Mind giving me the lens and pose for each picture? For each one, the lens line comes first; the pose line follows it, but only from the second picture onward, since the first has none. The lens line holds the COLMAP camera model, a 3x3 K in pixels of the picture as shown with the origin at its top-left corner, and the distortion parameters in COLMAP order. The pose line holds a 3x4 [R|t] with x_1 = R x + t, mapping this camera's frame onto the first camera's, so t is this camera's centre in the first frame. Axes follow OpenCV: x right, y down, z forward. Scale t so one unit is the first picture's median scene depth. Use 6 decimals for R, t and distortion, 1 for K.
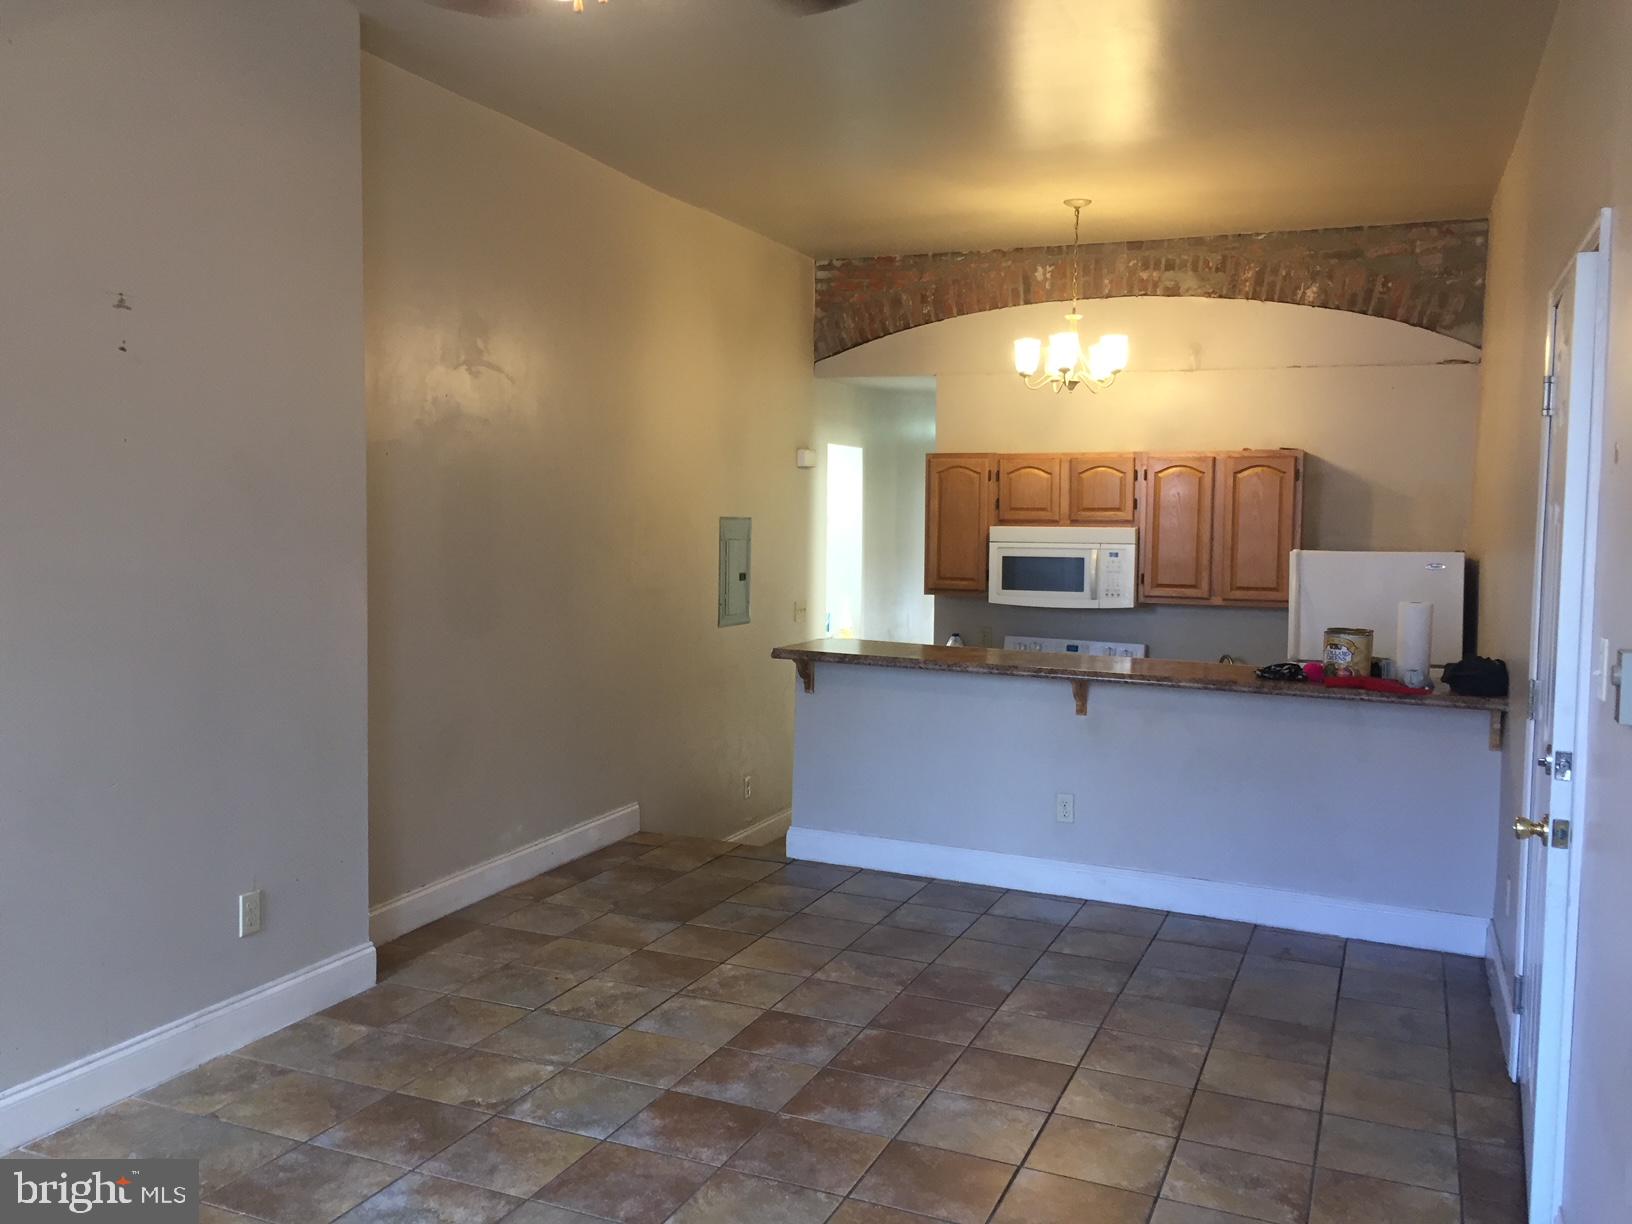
lens RADIAL K [[1378.3, 0, 817.7], [0, 1378.3, 604.6], [0, 0, 1]] dist [0.069674, -0.078730]
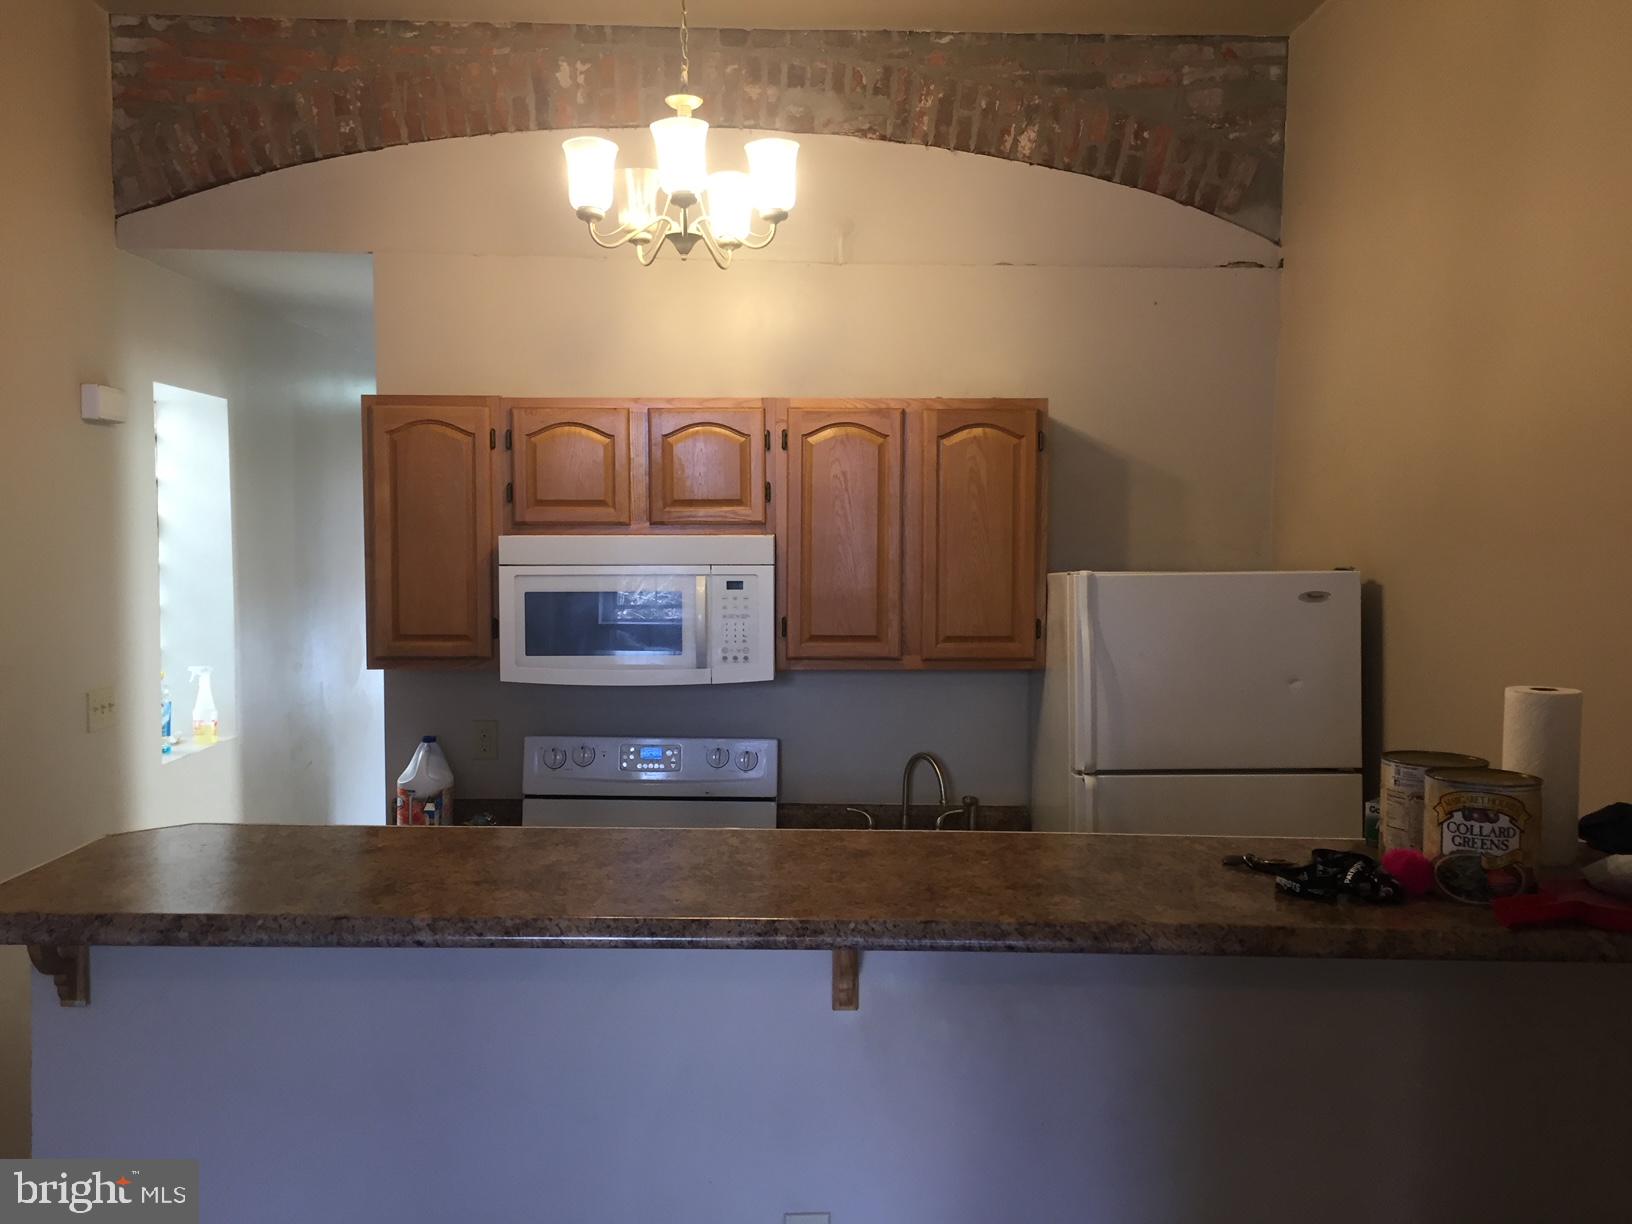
lens RADIAL K [[1378.3, 0, 812.0], [0, 1378.3, 603.2], [0, 0, 1]] dist [0.069674, -0.078730]
pose [[0.912374, -0.031904, 0.408112, 0.019105], [0.035959, 0.999351, -0.002266, -0.026506], [-0.407775, 0.016743, 0.912929, 0.487995]]
